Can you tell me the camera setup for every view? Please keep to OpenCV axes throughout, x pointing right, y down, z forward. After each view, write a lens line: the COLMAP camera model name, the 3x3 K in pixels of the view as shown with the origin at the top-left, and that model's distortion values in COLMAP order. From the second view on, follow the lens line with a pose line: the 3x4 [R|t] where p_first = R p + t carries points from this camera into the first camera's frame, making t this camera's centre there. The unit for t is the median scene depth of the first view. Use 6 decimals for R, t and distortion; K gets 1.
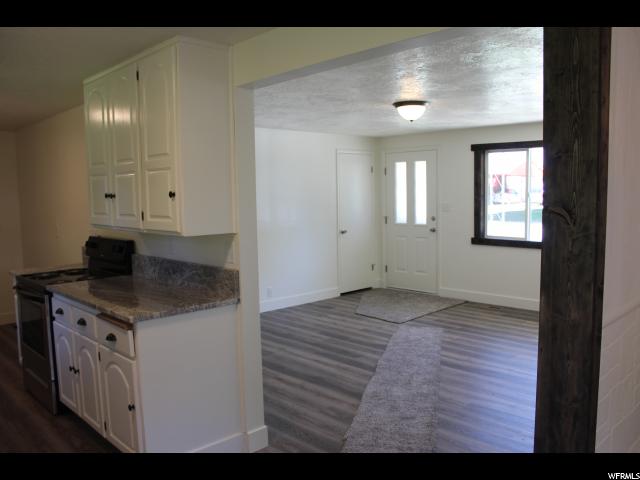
lens RADIAL K [[533.7, 0, 320.0], [0, 533.7, 240.0], [0, 0, 1]] dist [-0.160520, 0.141782]
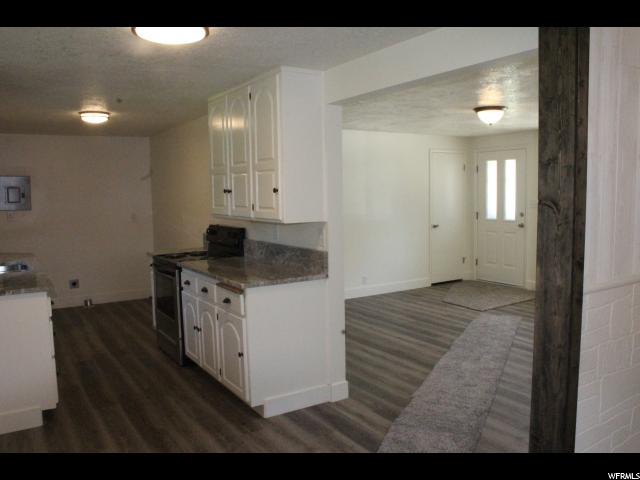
lens RADIAL K [[533.7, 0, 320.0], [0, 533.7, 240.0], [0, 0, 1]] dist [-0.160520, 0.141782]
pose [[0.979503, 0.019644, -0.200467, 0.054916], [-0.018266, 0.999795, 0.008723, 0.013354], [0.200597, -0.004882, 0.979662, -0.155844]]
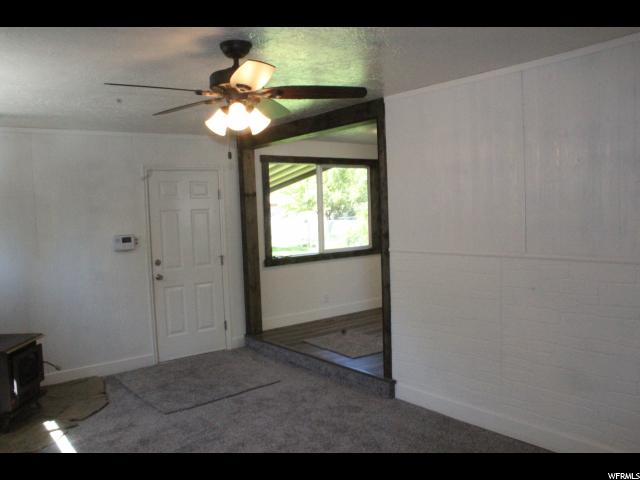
lens RADIAL K [[533.7, 0, 320.0], [0, 533.7, 240.0], [0, 0, 1]] dist [-0.160520, 0.141782]
pose [[-0.098017, 0.079875, -0.991974, 1.226369], [-0.053820, 0.994890, 0.085428, -0.038578], [0.993728, 0.061761, -0.093218, 0.327450]]
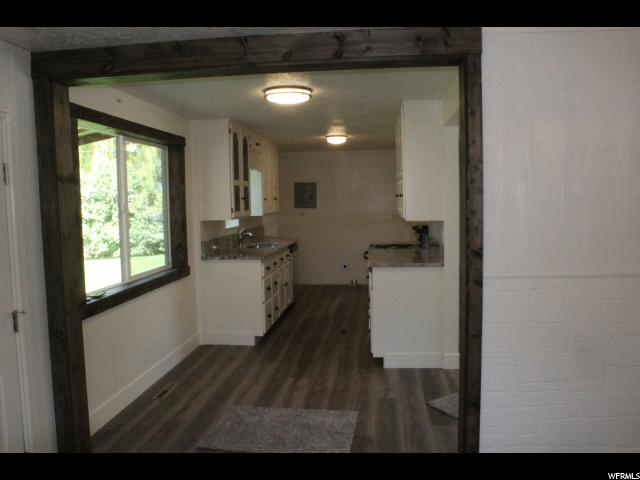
lens RADIAL K [[533.7, 0, 320.0], [0, 533.7, 240.0], [0, 0, 1]] dist [-0.160520, 0.141782]
pose [[0.642122, 0.063547, -0.763964, 0.544869], [-0.061588, 0.997613, 0.031216, 0.011410], [0.764125, 0.027007, 0.644503, -0.179710]]
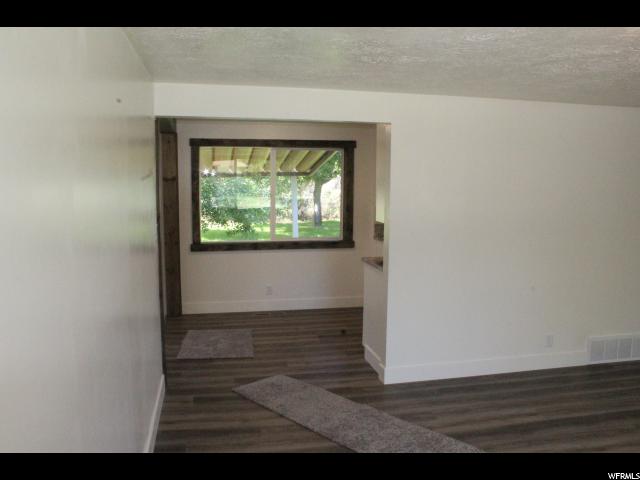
lens RADIAL K [[533.7, 0, 320.0], [0, 533.7, 240.0], [0, 0, 1]] dist [-0.160520, 0.141782]
pose [[-0.529890, 0.112912, -0.840516, 0.810589], [-0.076829, 0.980631, 0.180170, -0.154357], [0.844579, 0.160046, -0.510952, 1.102225]]
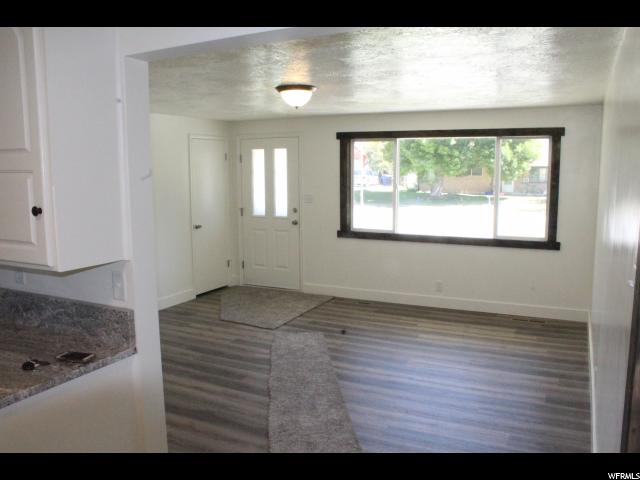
lens RADIAL K [[533.7, 0, 320.0], [0, 533.7, 240.0], [0, 0, 1]] dist [-0.160520, 0.141782]
pose [[0.943186, -0.030823, 0.330832, -0.101516], [0.018579, 0.999023, 0.040109, -0.044240], [-0.331745, -0.031684, 0.942837, 0.164464]]
